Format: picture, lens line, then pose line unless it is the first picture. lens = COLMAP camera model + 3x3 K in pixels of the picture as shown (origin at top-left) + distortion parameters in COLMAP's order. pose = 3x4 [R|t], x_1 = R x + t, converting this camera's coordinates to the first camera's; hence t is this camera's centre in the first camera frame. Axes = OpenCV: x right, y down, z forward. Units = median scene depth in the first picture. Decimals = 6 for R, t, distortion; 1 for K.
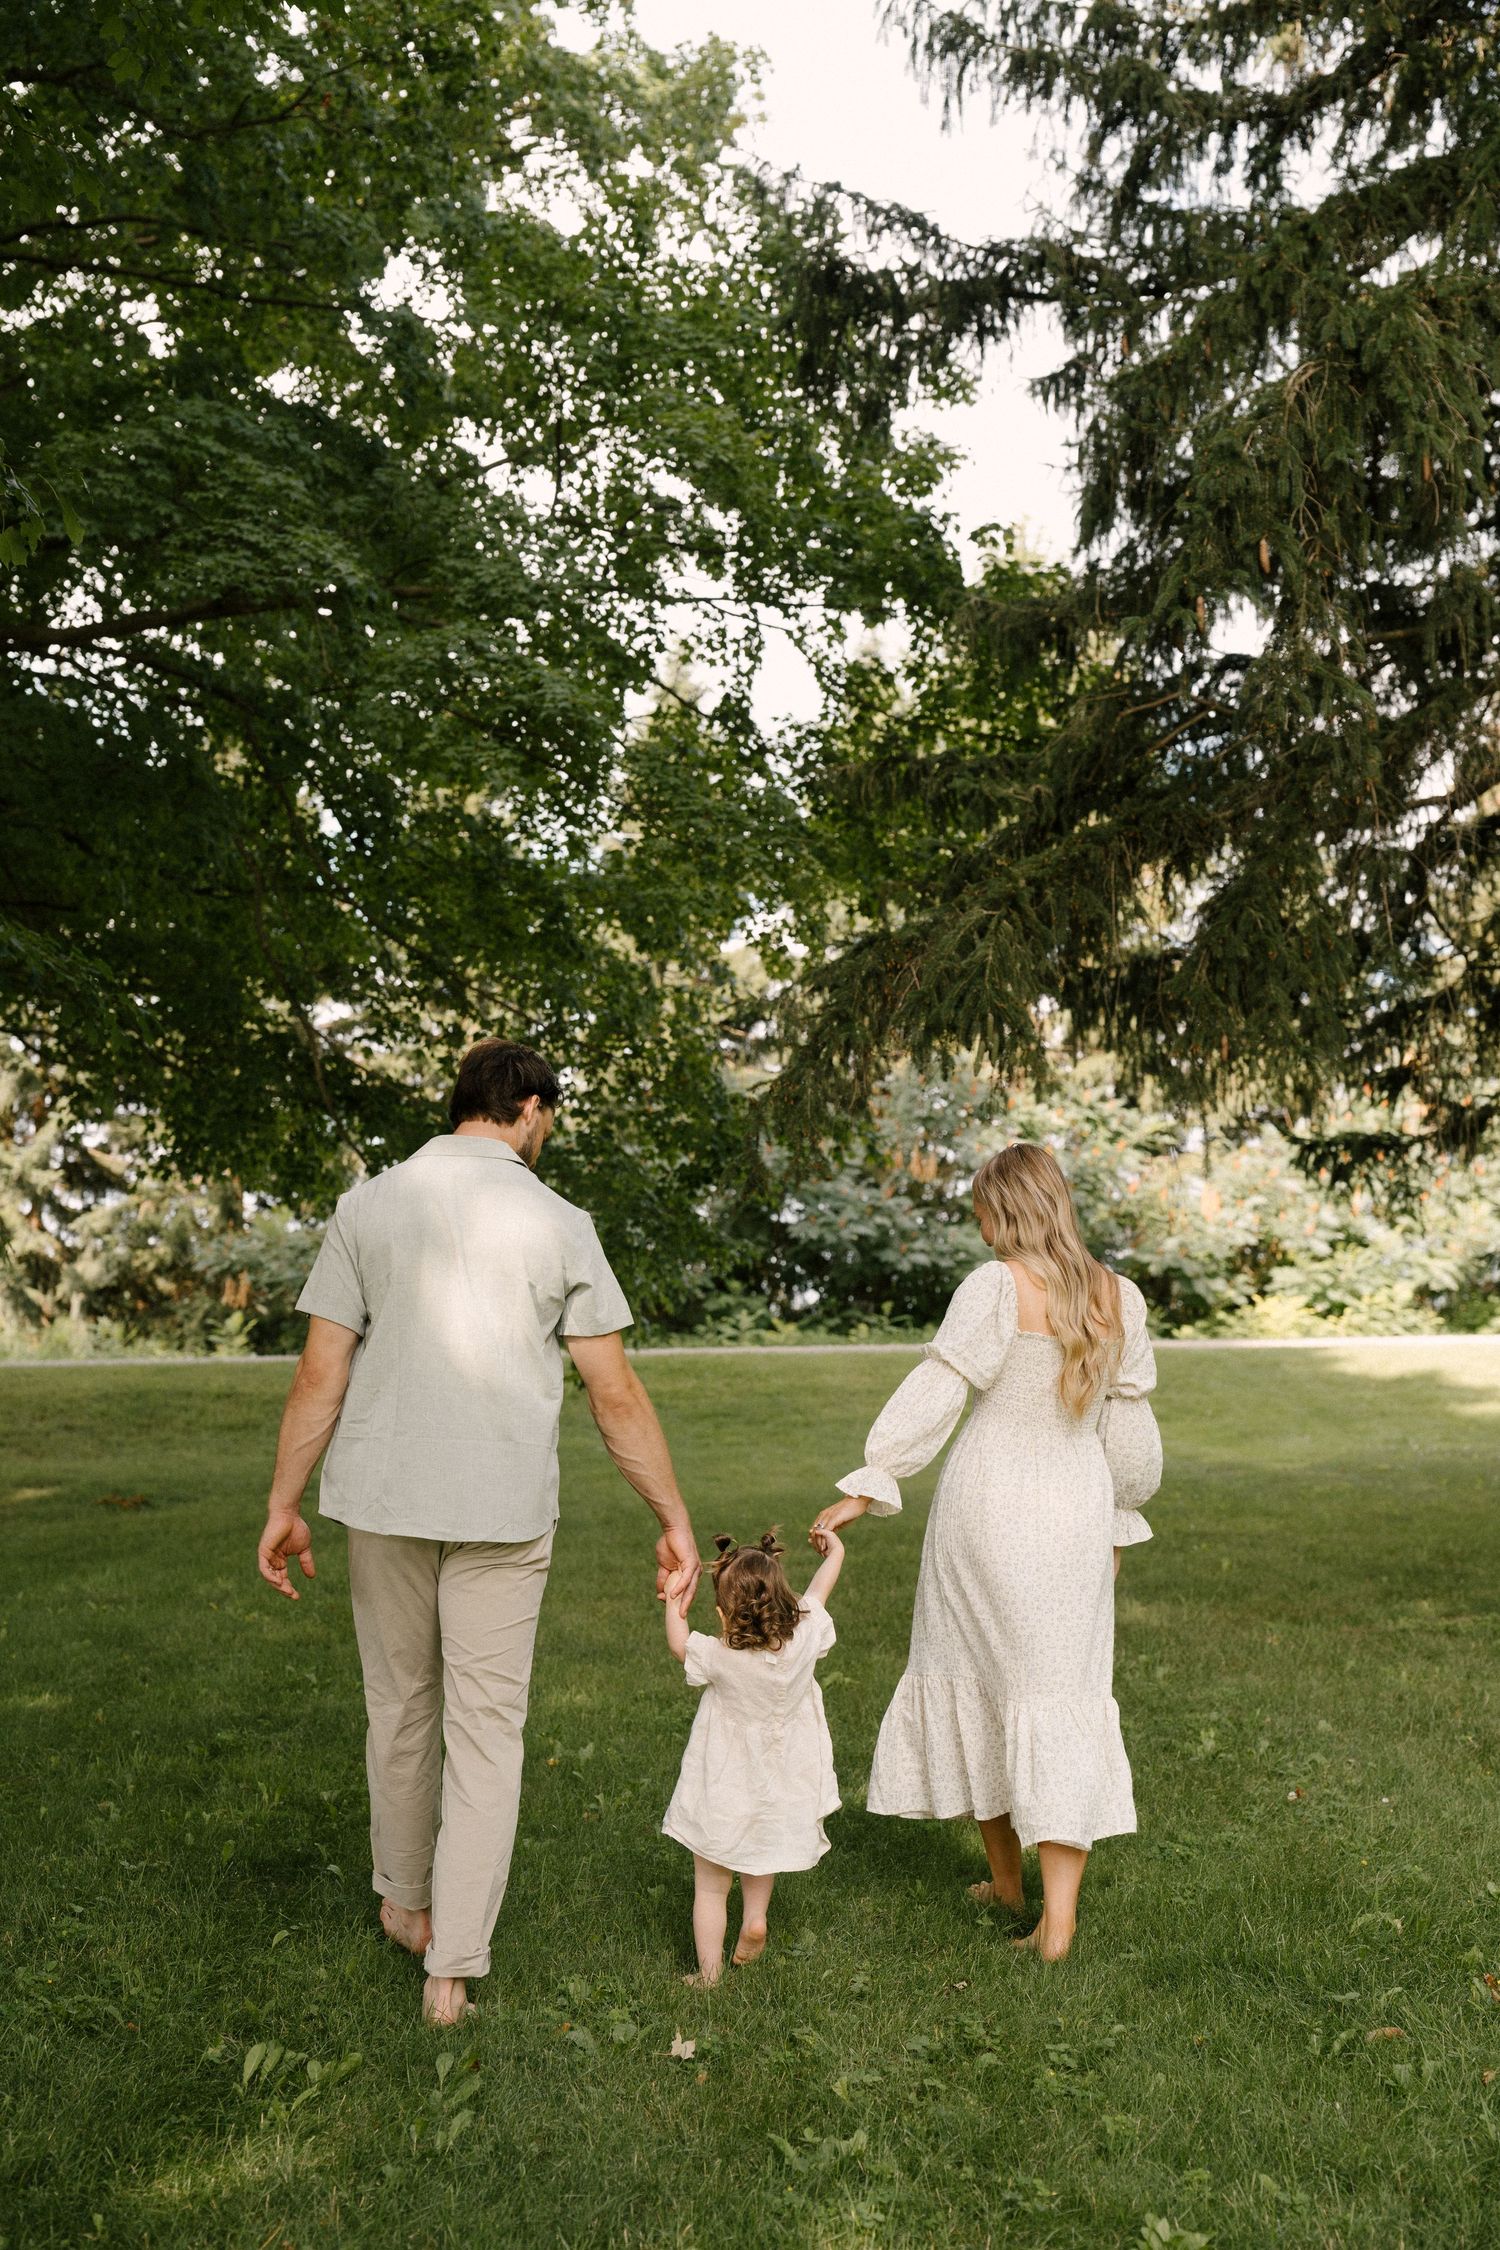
lens RADIAL K [[2952.6, 0, 751.5], [0, 2952.6, 1137.5], [0, 0, 1]] dist [0.026402, 0.000000]
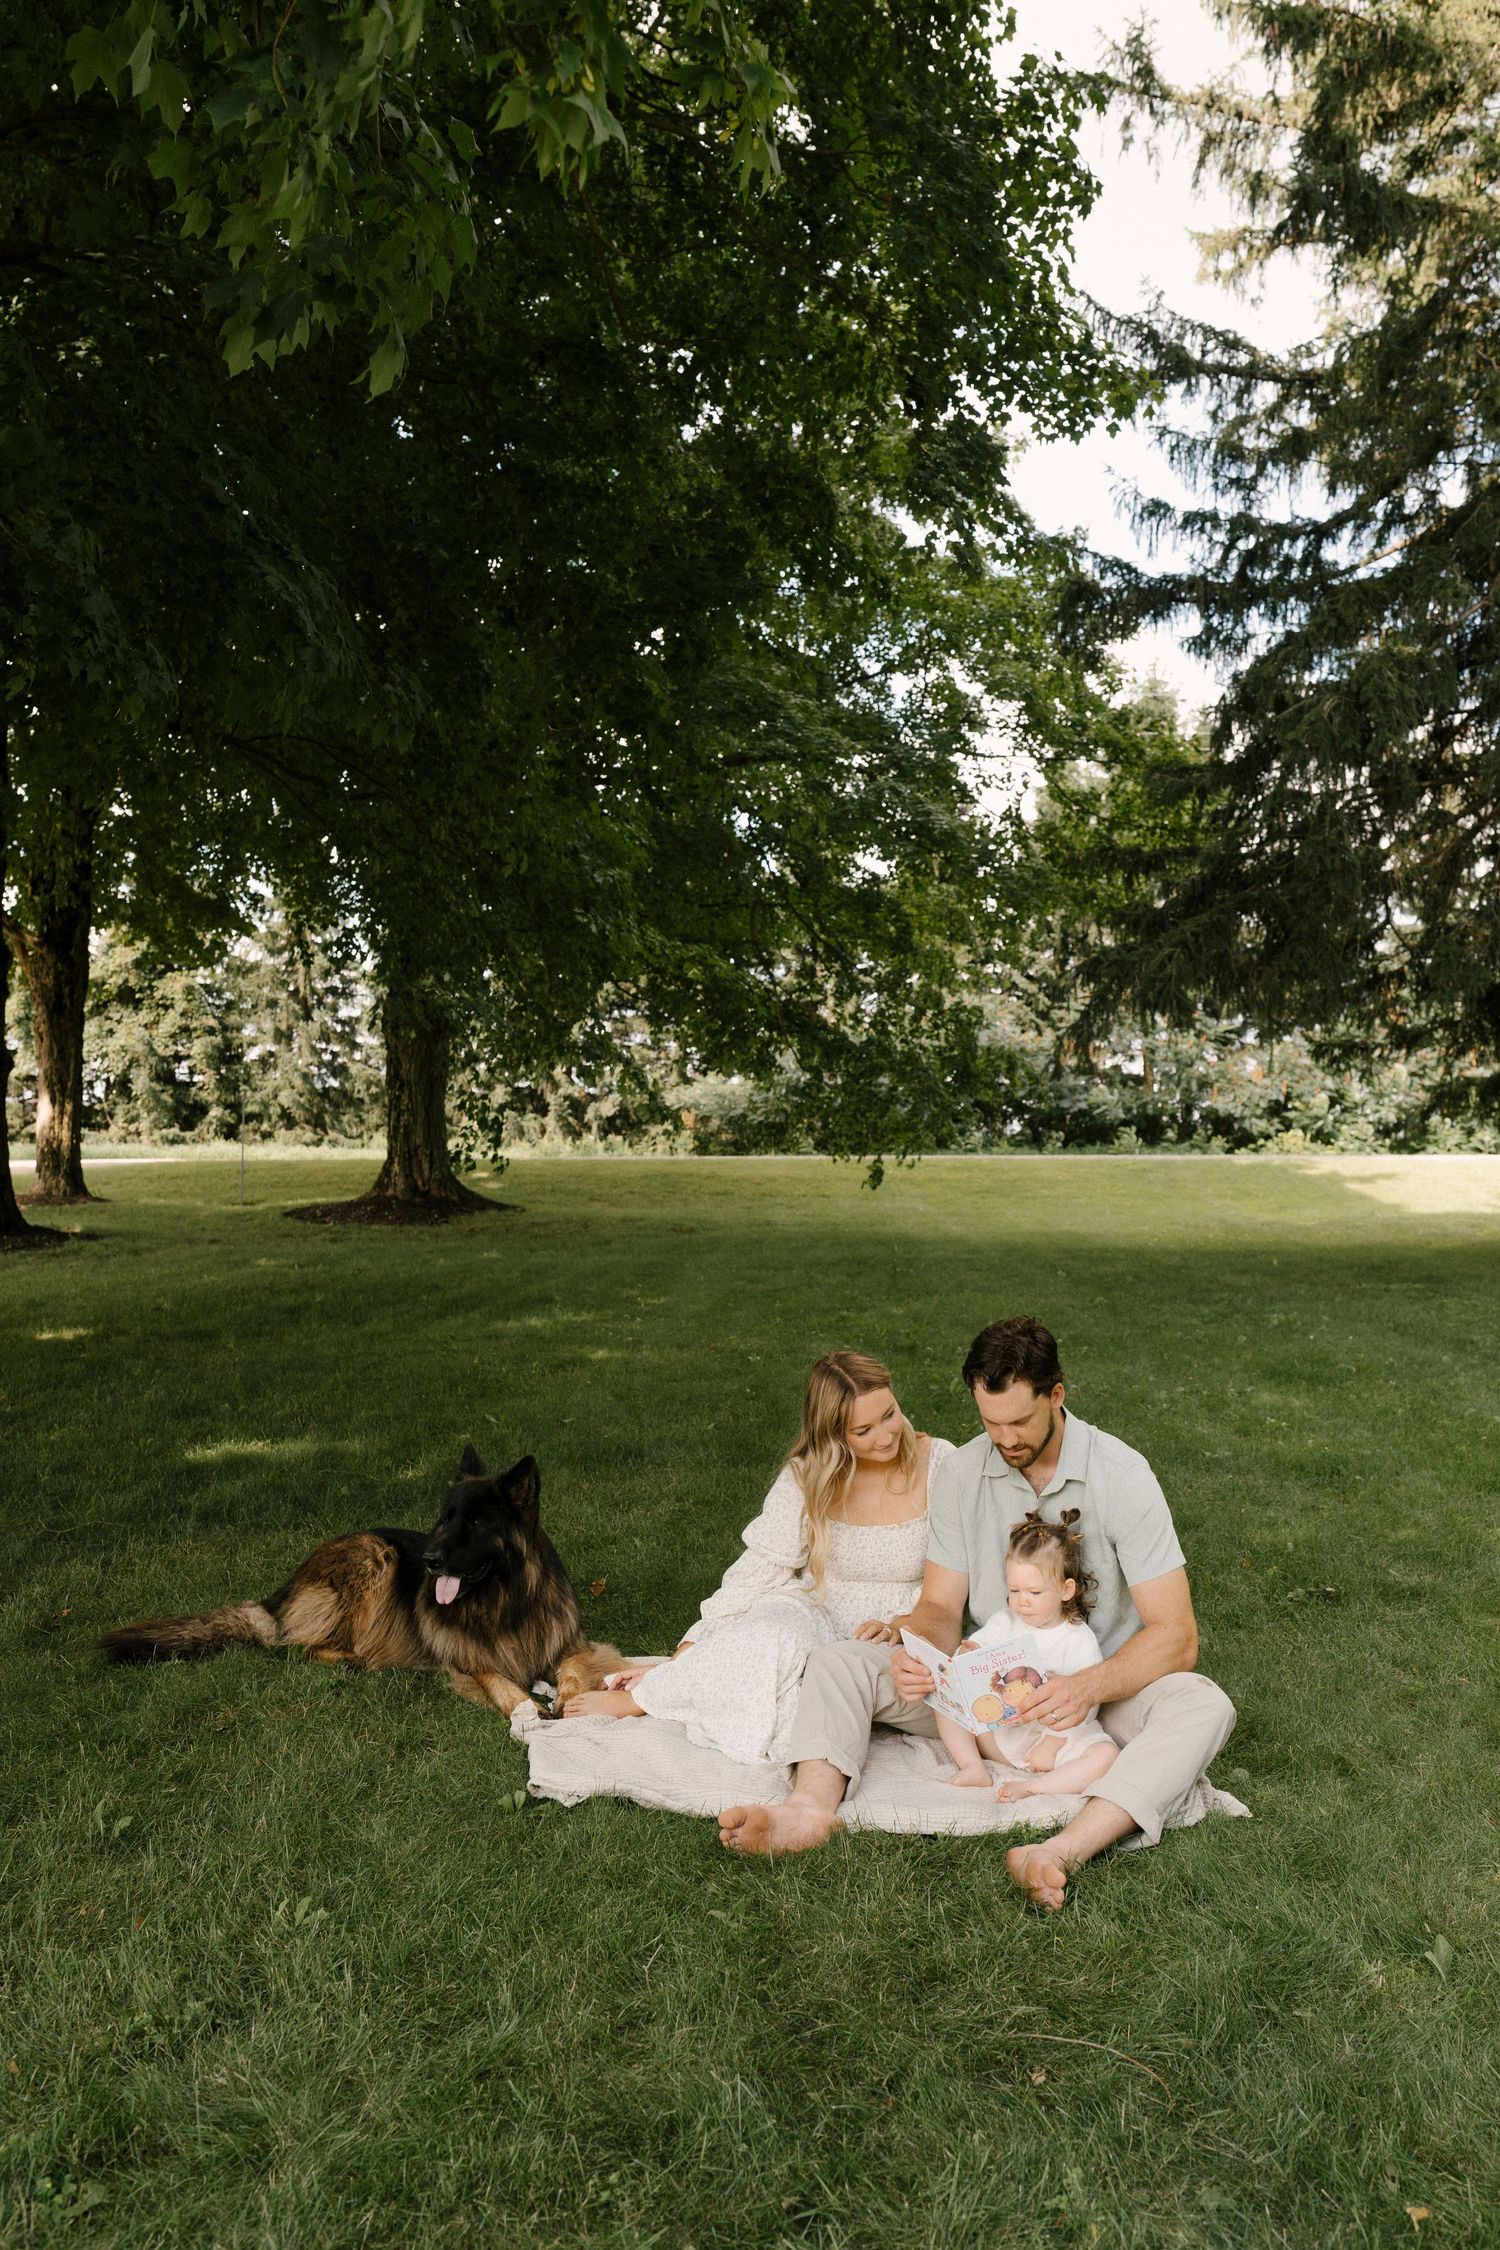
lens RADIAL K [[1918.3, 0, 767.2], [0, 1918.3, 1123.0], [0, 0, 1]] dist [0.016970, -0.000960]
pose [[0.995850, 0.013182, -0.090048, -0.046402], [-0.008446, 0.998571, 0.052779, -0.010905], [0.090615, -0.051799, 0.994538, -0.221802]]
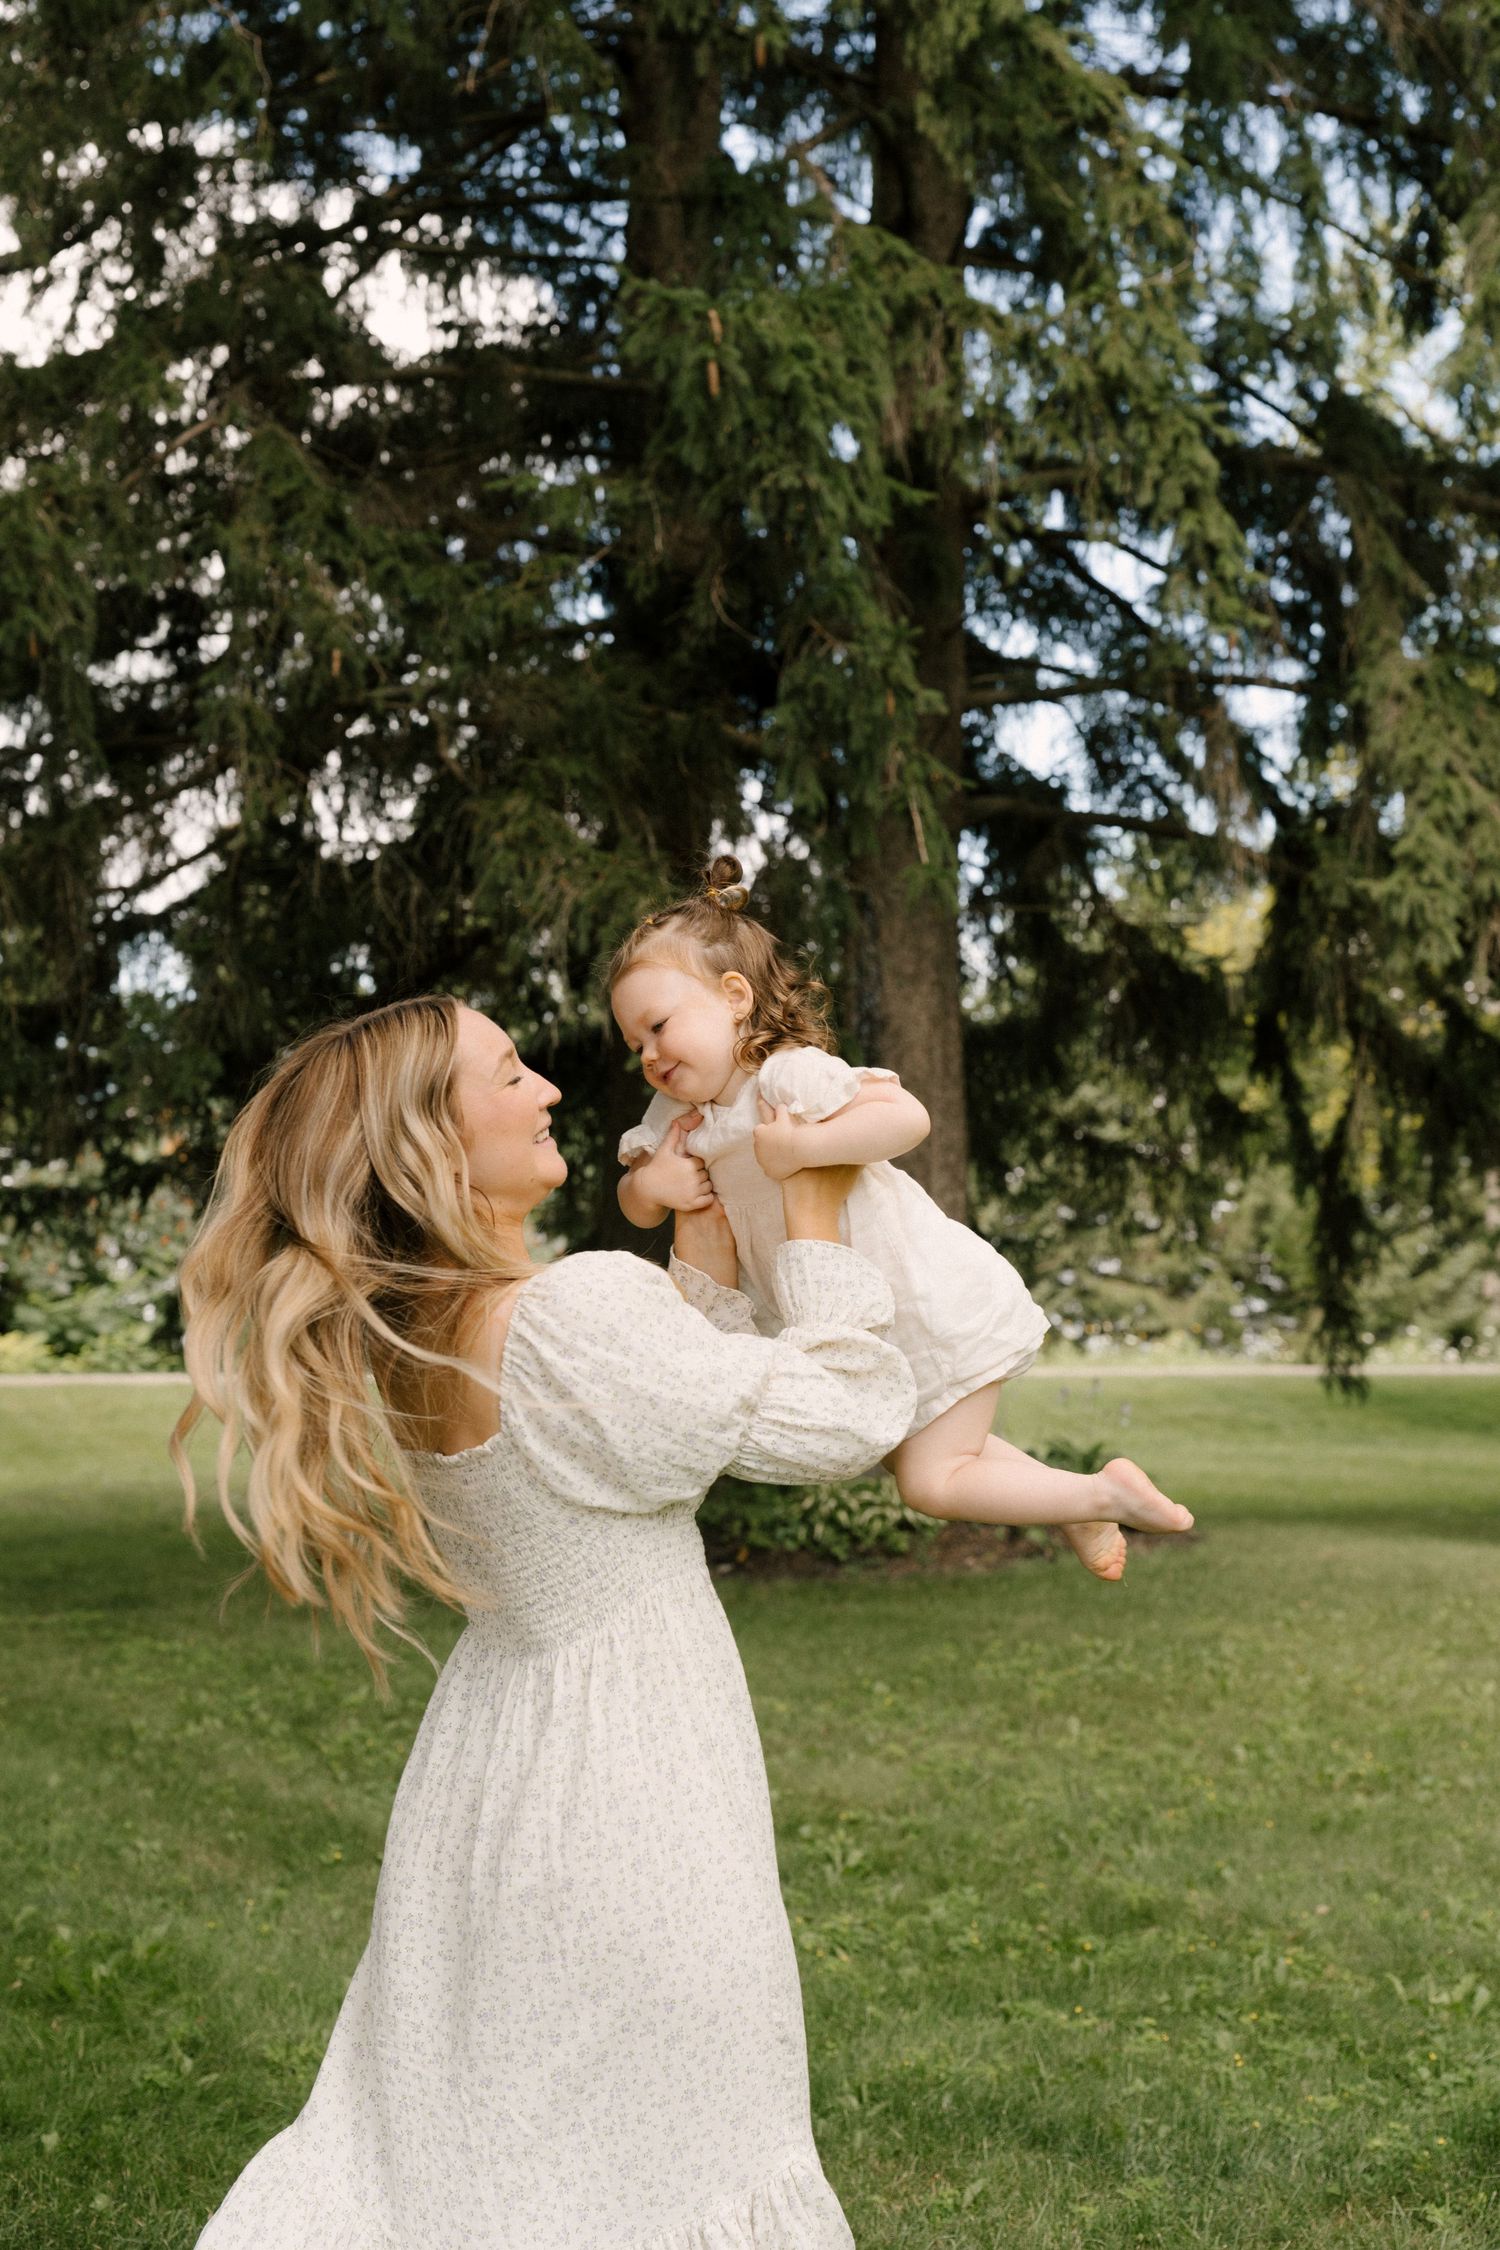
lens RADIAL K [[3060.8, 0, 746.7], [0, 3060.8, 1126.8], [0, 0, 1]] dist [0.003986, 0.000000]
pose [[0.925025, 0.047700, 0.376900, 0.020118], [-0.042414, 0.998851, -0.022316, -0.008049], [-0.377531, 0.004657, 0.925985, -0.121732]]
